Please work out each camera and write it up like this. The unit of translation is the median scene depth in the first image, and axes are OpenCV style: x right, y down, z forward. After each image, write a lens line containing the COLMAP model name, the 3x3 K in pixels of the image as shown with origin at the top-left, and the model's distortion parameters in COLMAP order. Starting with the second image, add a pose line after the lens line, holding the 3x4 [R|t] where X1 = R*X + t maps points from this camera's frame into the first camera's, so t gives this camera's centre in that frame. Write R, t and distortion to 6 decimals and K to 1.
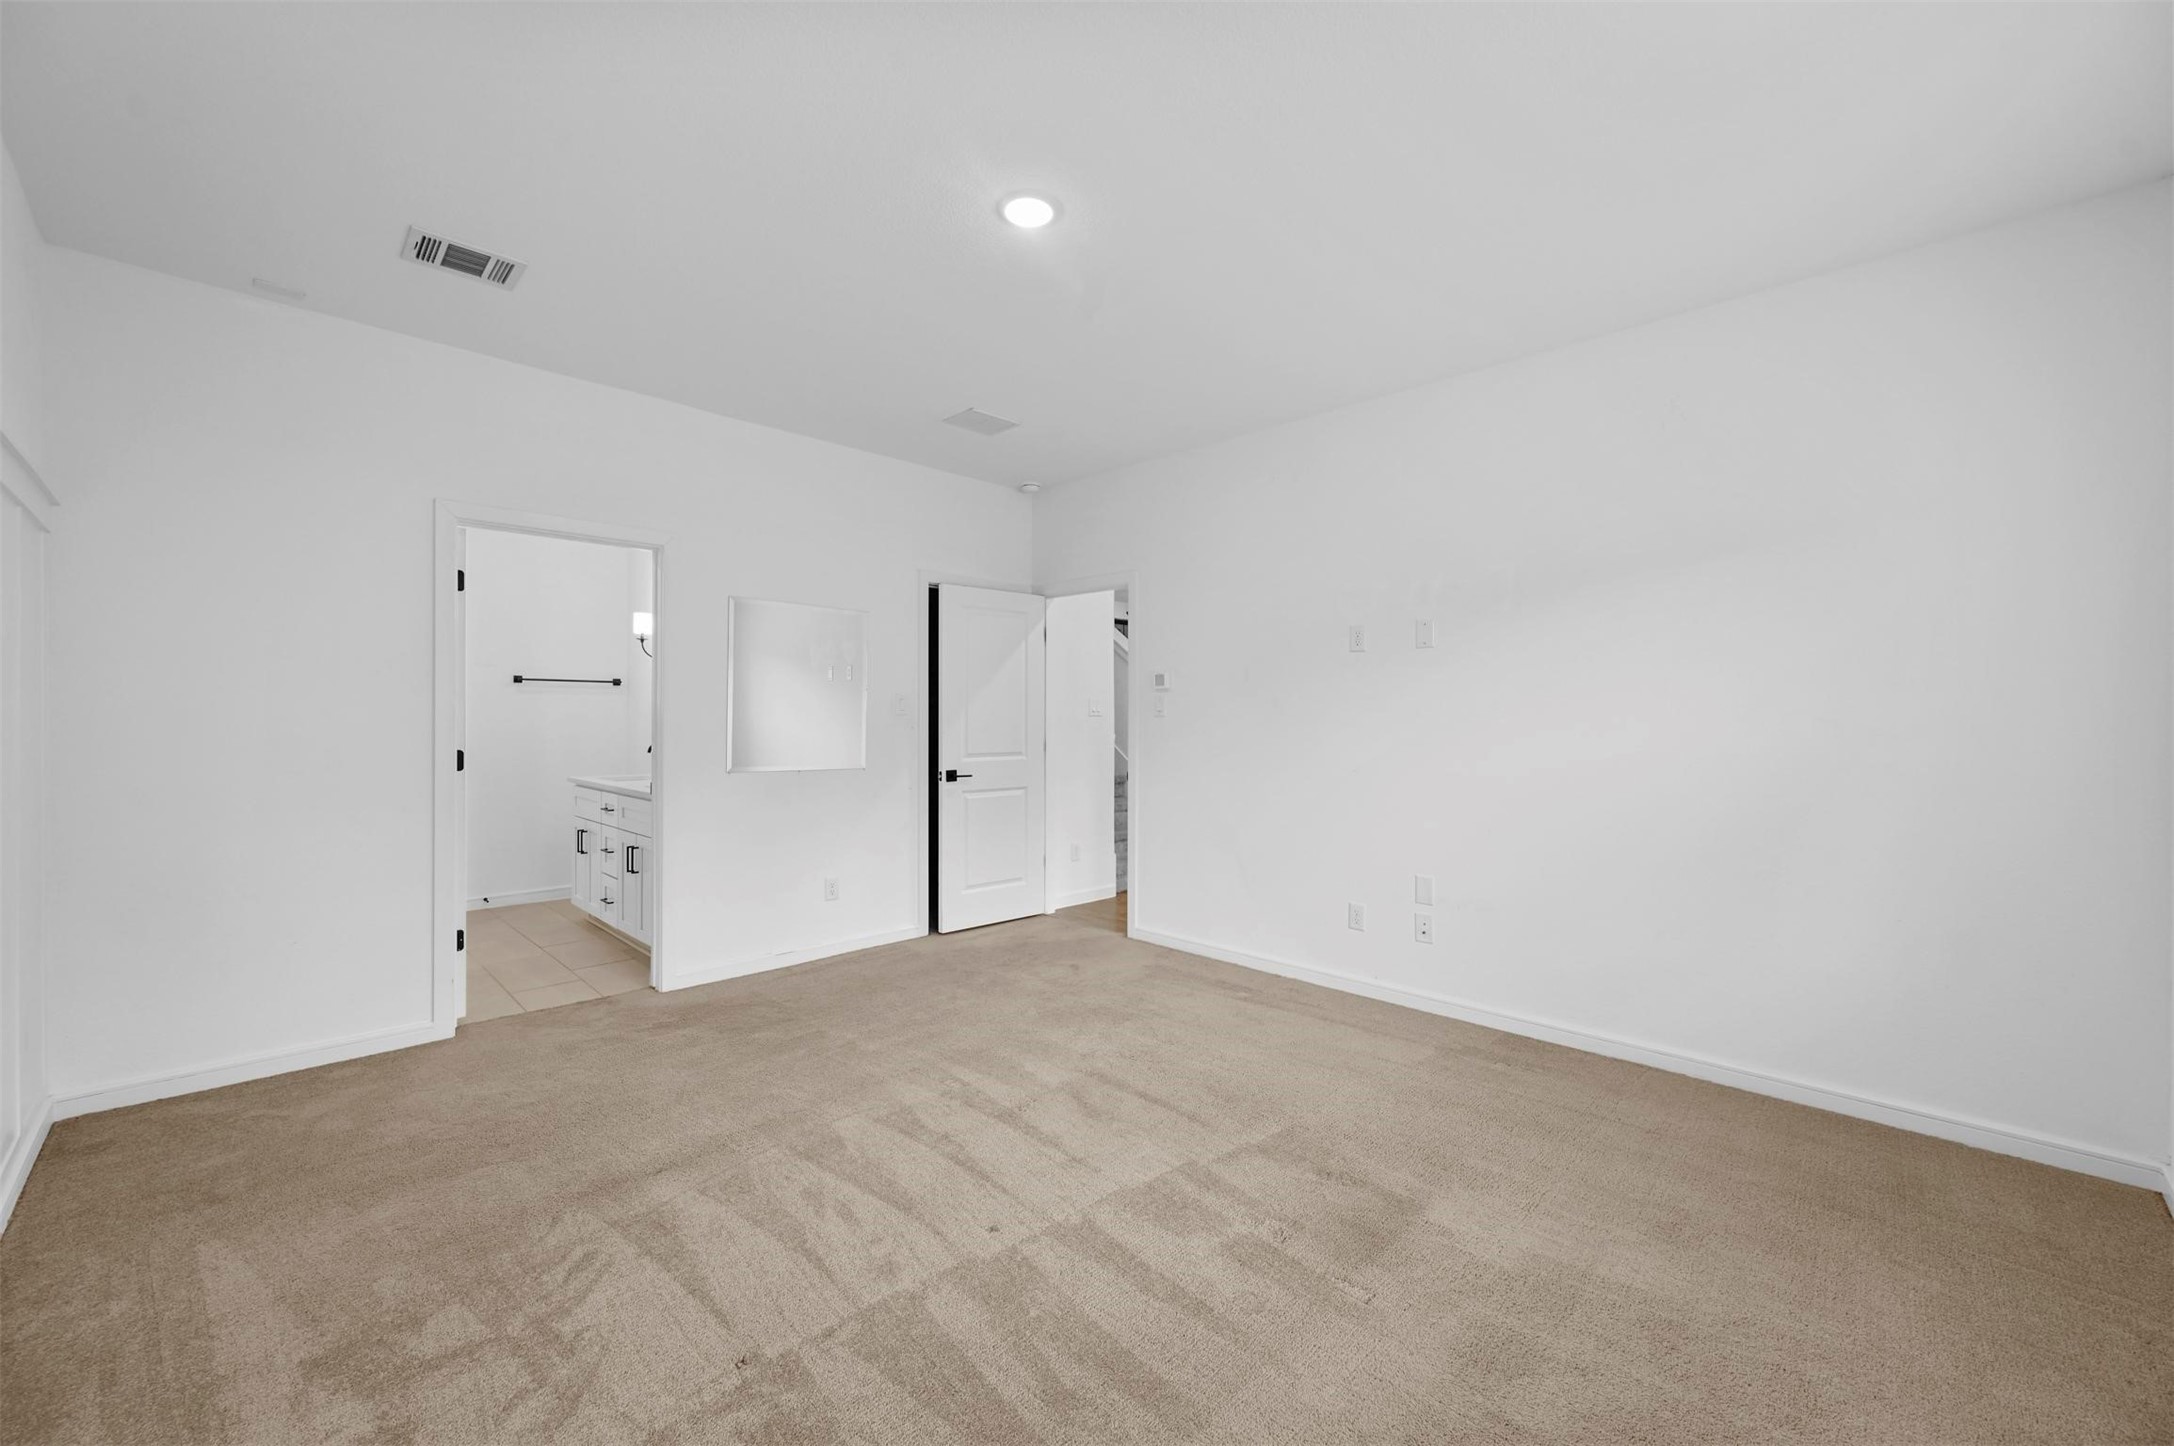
lens RADIAL K [[857.6, 0, 1088.3], [0, 857.6, 716.9], [0, 0, 1]] dist [-0.000189, 0.000353]
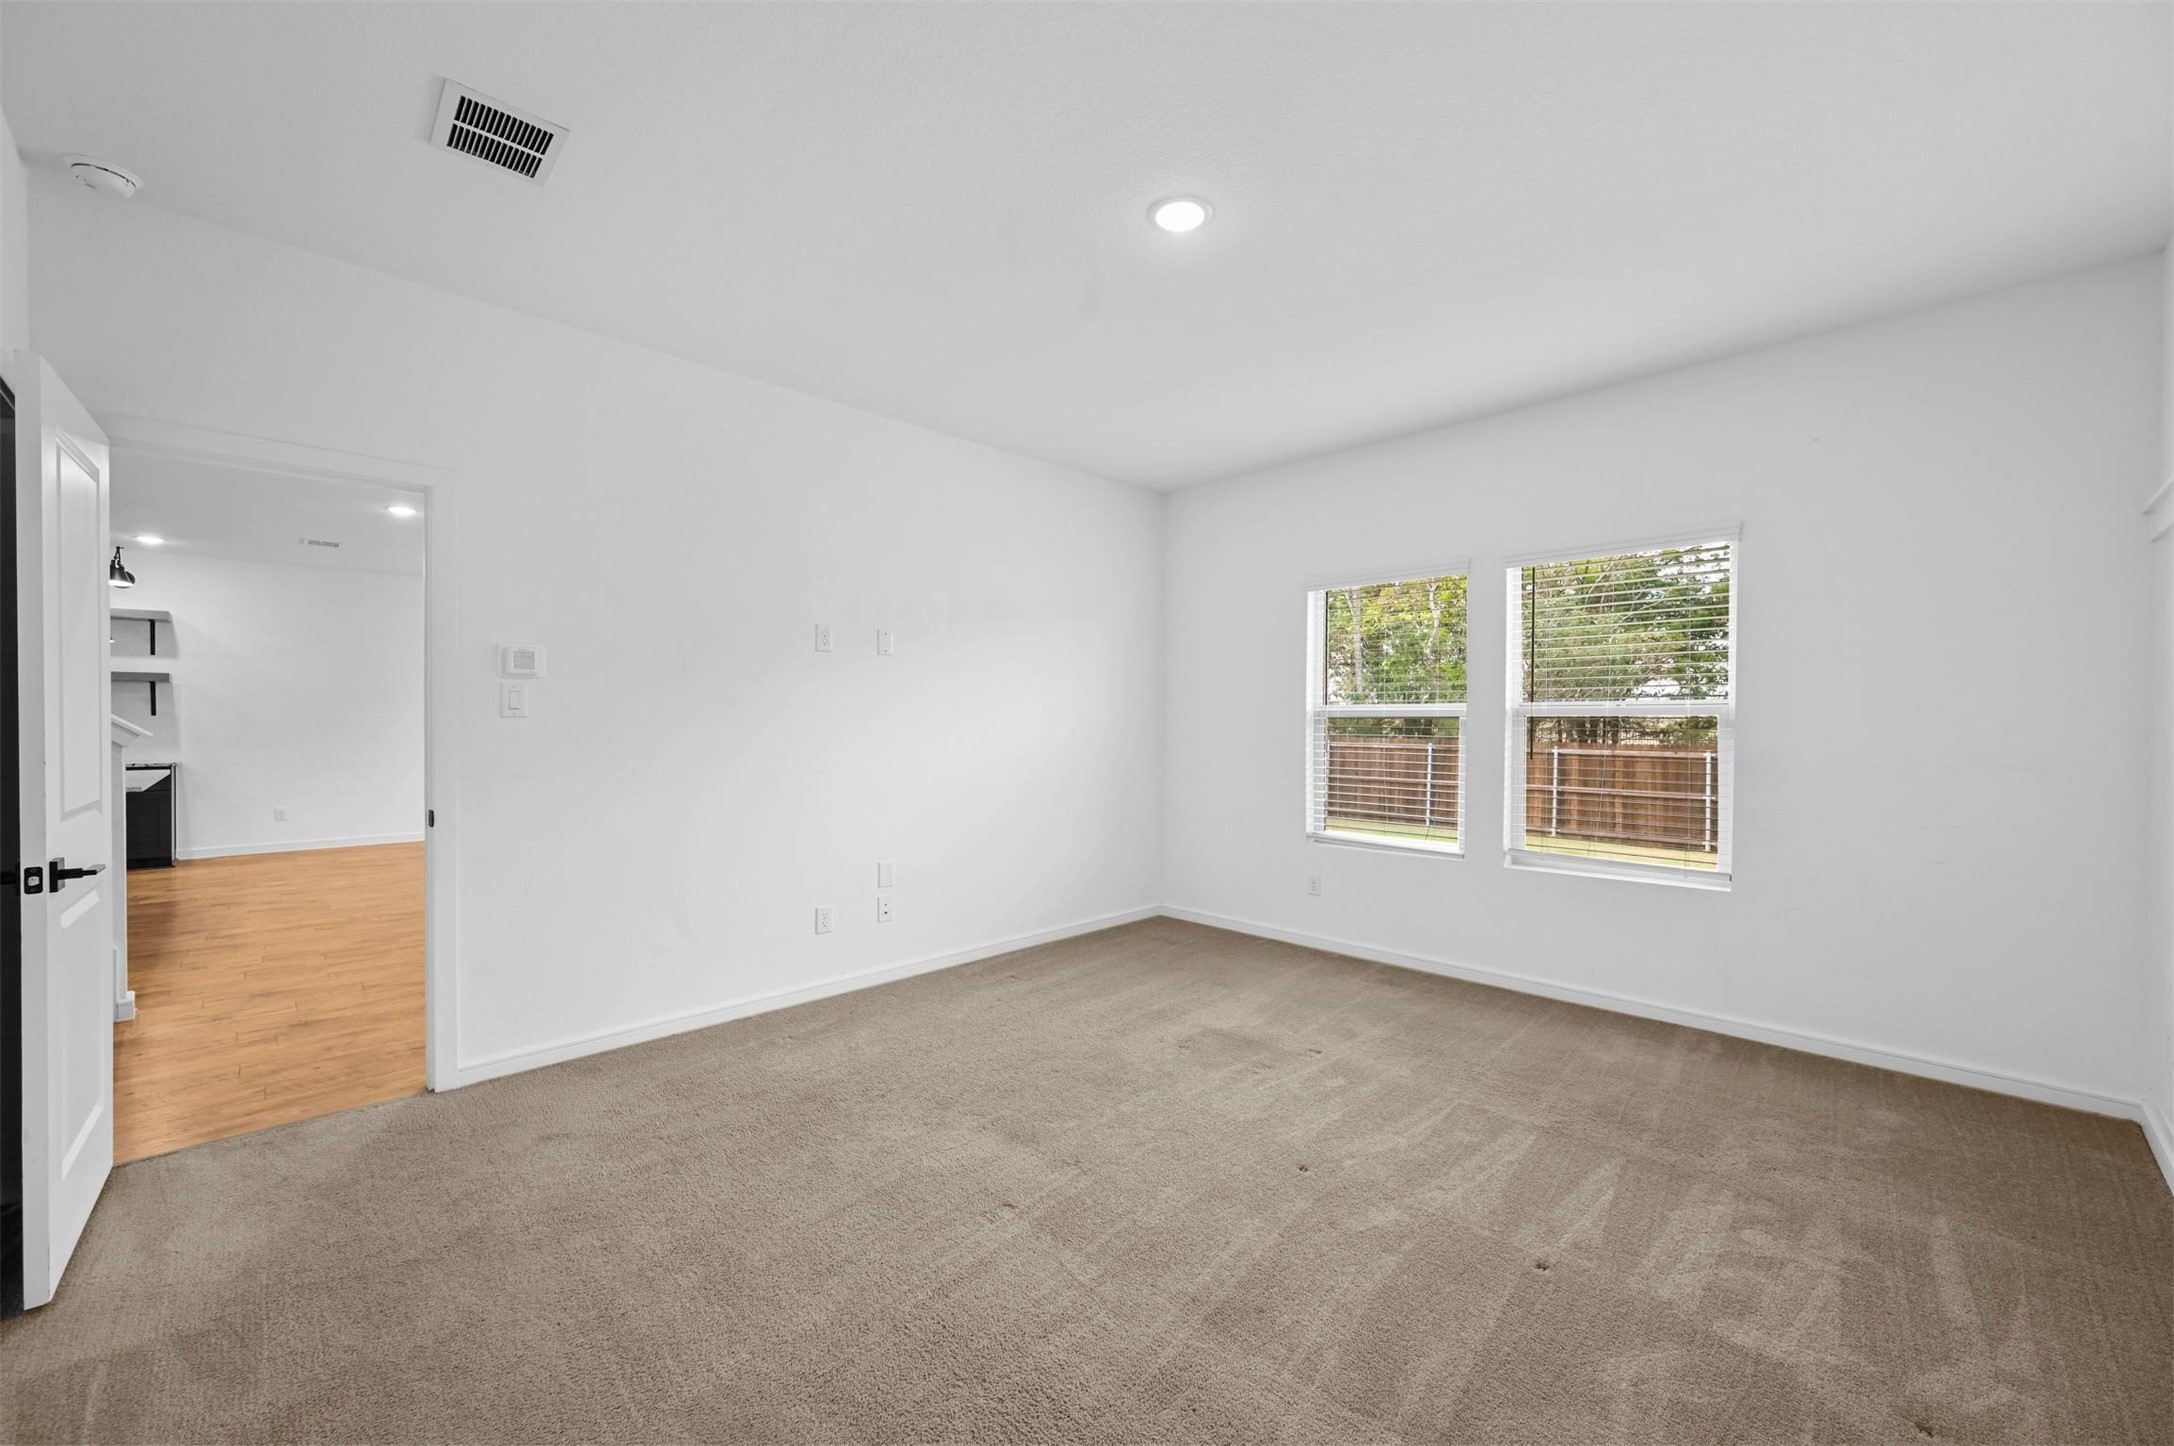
lens RADIAL K [[857.6, 0, 1099.5], [0, 857.6, 728.2], [0, 0, 1]] dist [-0.000189, 0.000353]
pose [[-0.004462, -0.012877, 0.999907, -0.707351], [-0.003401, 0.999912, 0.012861, -0.001237], [-0.999984, -0.003343, -0.004505, 0.725369]]
